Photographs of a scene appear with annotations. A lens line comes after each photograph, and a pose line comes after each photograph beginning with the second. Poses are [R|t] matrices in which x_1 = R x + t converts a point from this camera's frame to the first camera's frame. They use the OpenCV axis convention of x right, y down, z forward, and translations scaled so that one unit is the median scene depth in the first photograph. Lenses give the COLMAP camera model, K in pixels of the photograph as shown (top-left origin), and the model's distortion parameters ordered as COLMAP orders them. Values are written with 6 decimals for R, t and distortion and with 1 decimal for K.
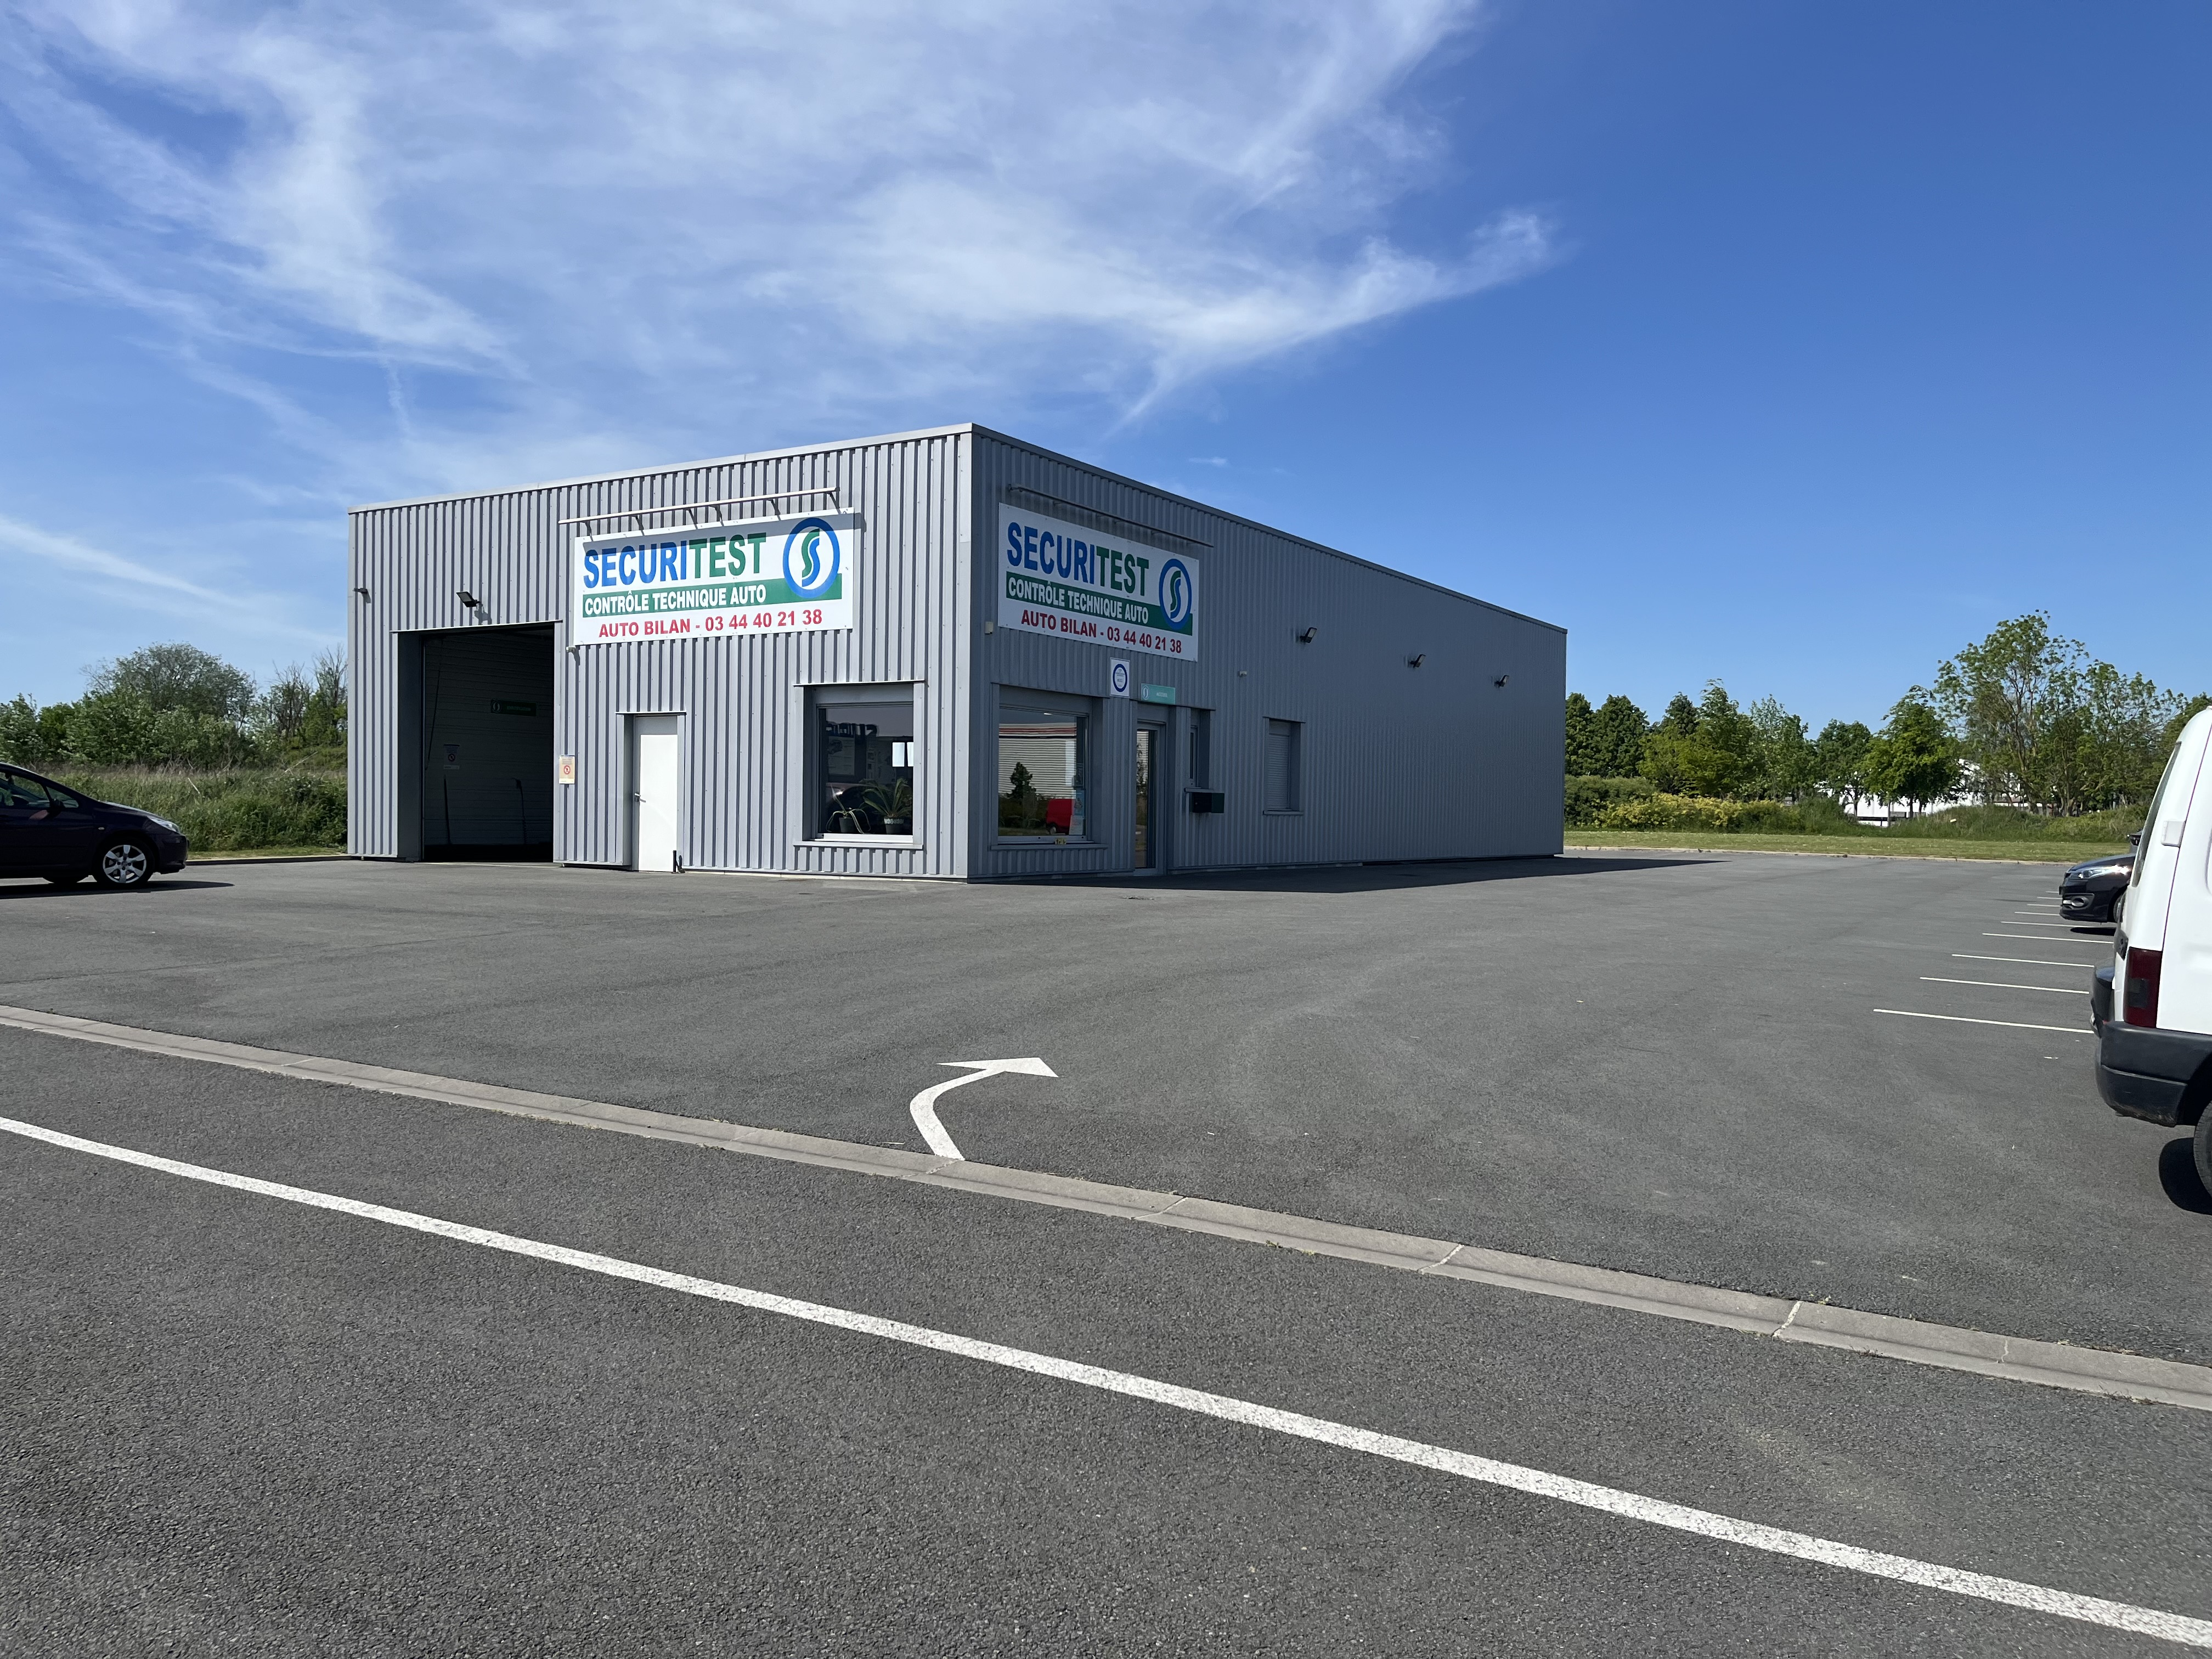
lens RADIAL K [[1651.7, 0, 1106.0], [0, 1651.7, 829.5], [0, 0, 1]] dist [0.117553, -0.125634]
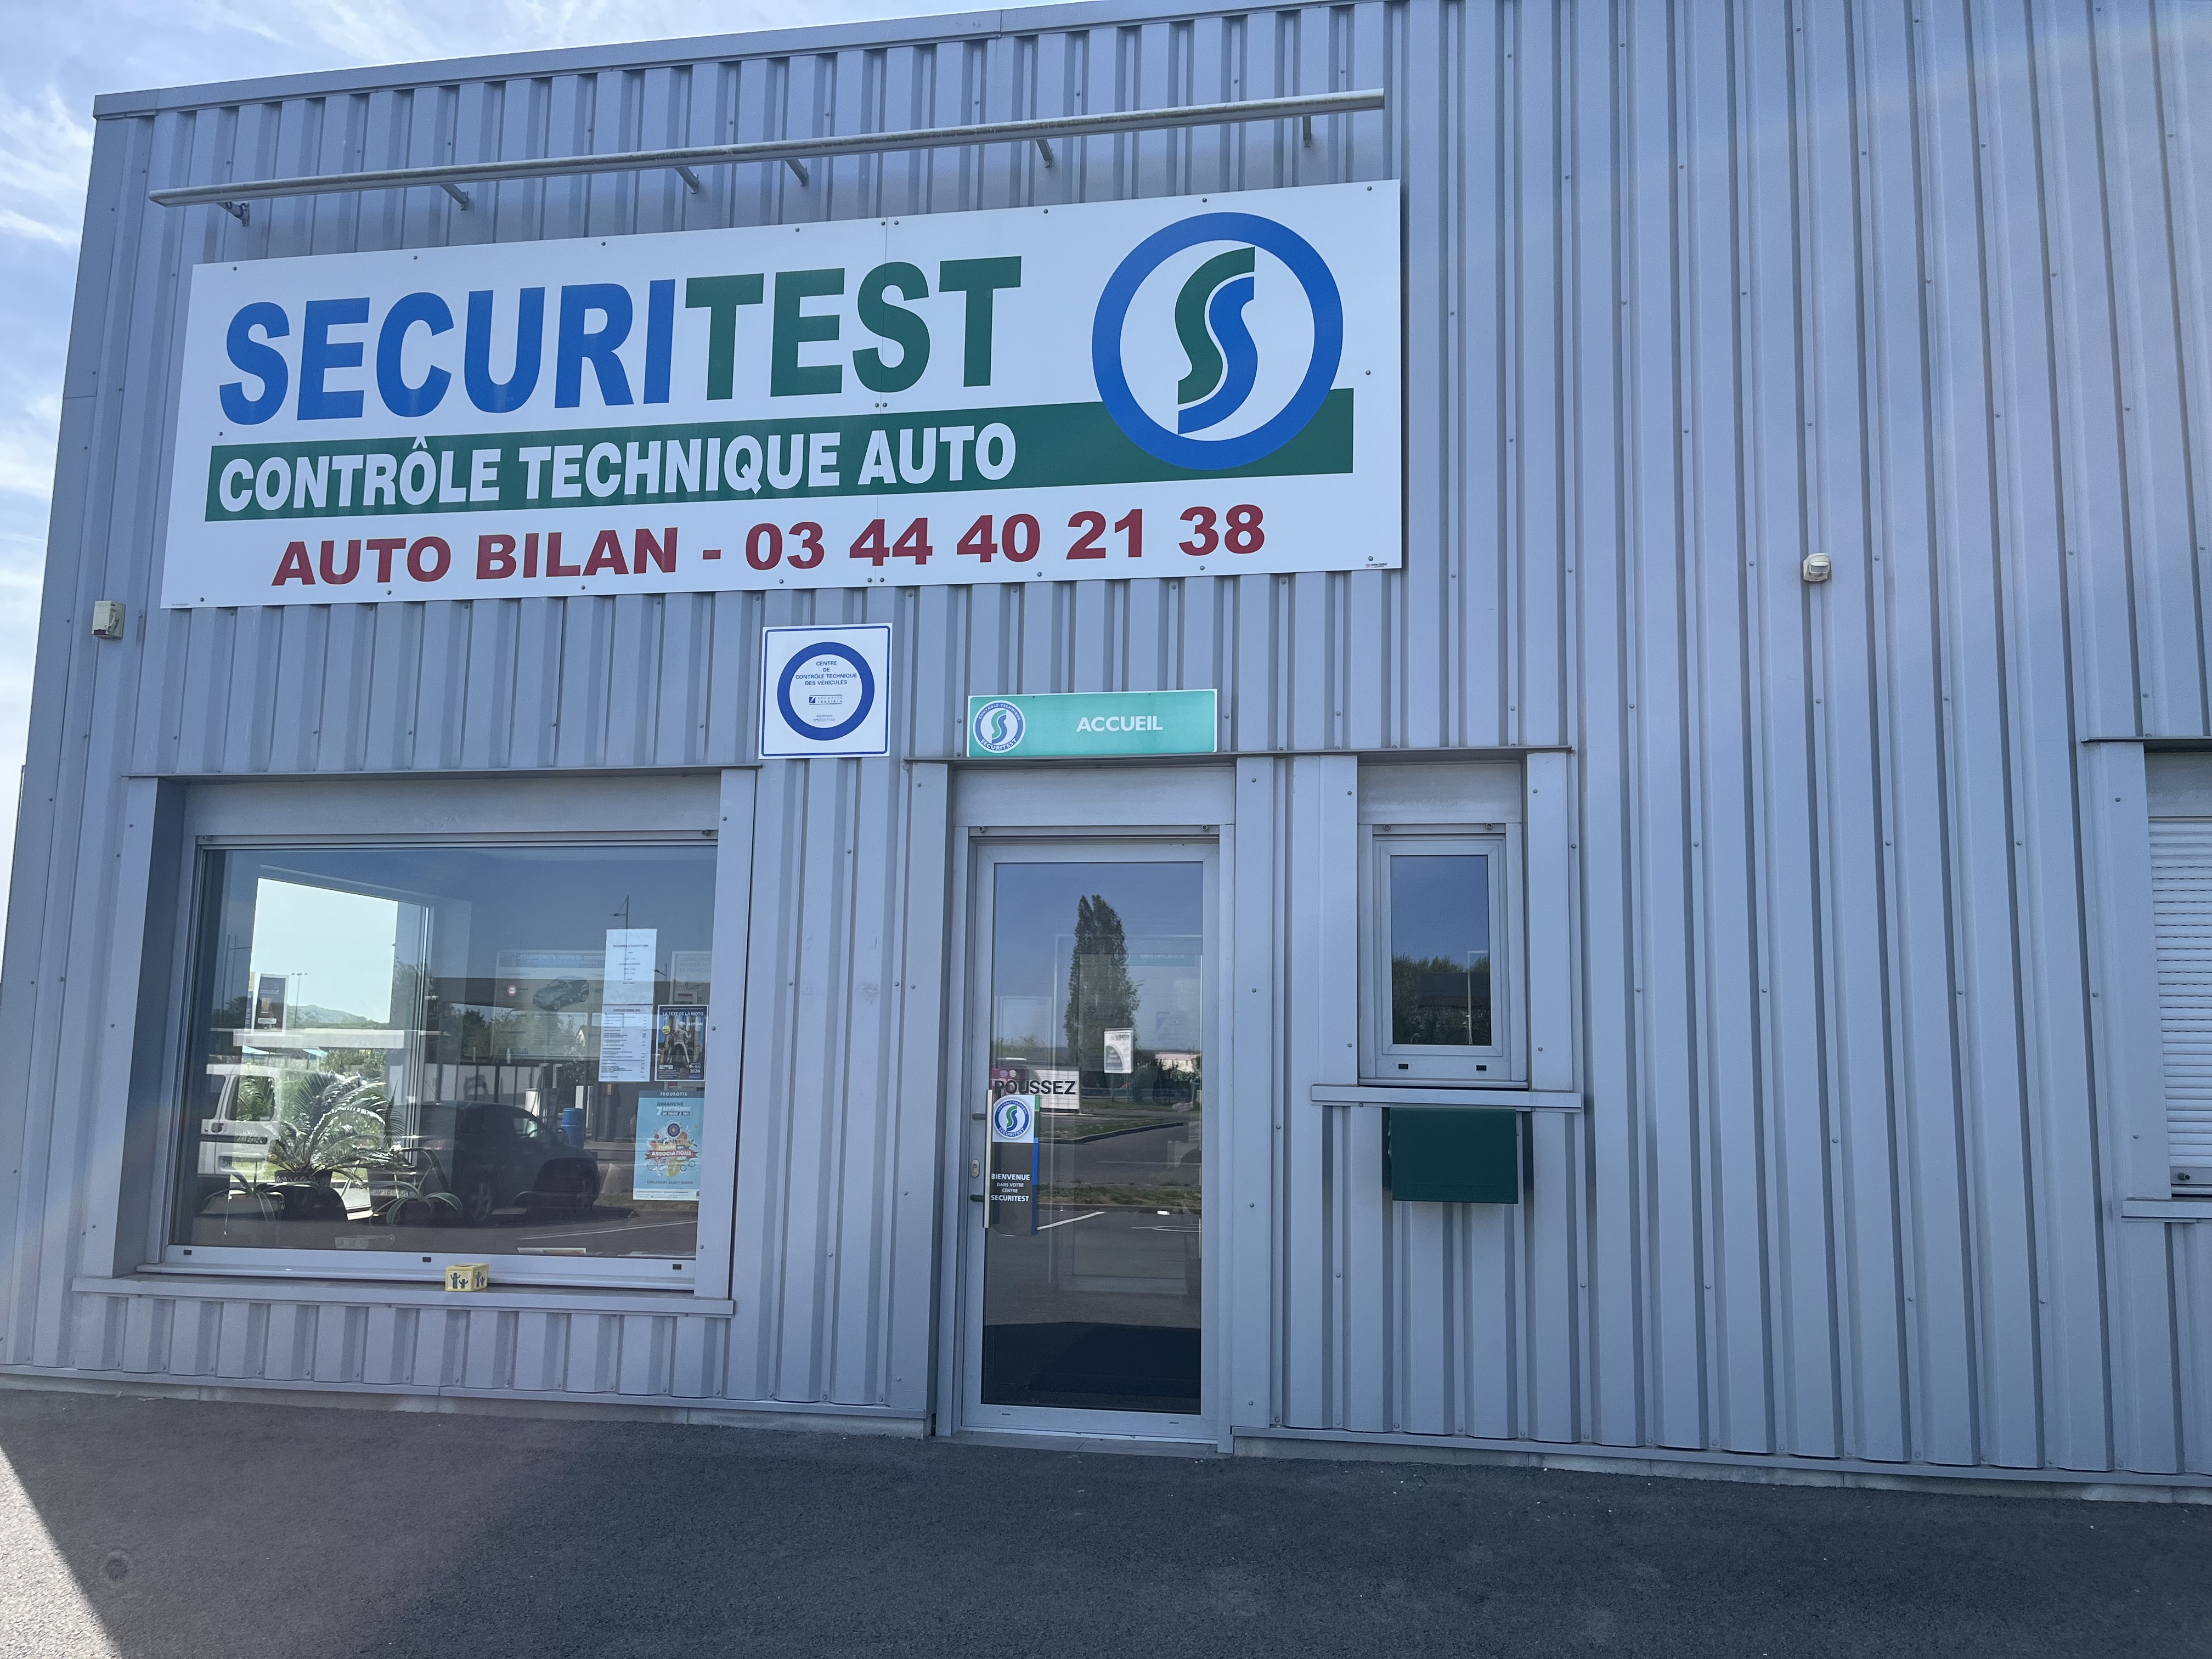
lens RADIAL K [[1692.9, 0, 1106.0], [0, 1692.9, 829.5], [0, 0, 1]] dist [0.028877, 0.000980]
pose [[0.375875, -0.136922, -0.916499, 0.295165], [-0.018688, 0.987702, -0.155224, -0.026021], [0.926482, 0.075473, 0.368694, 0.973393]]
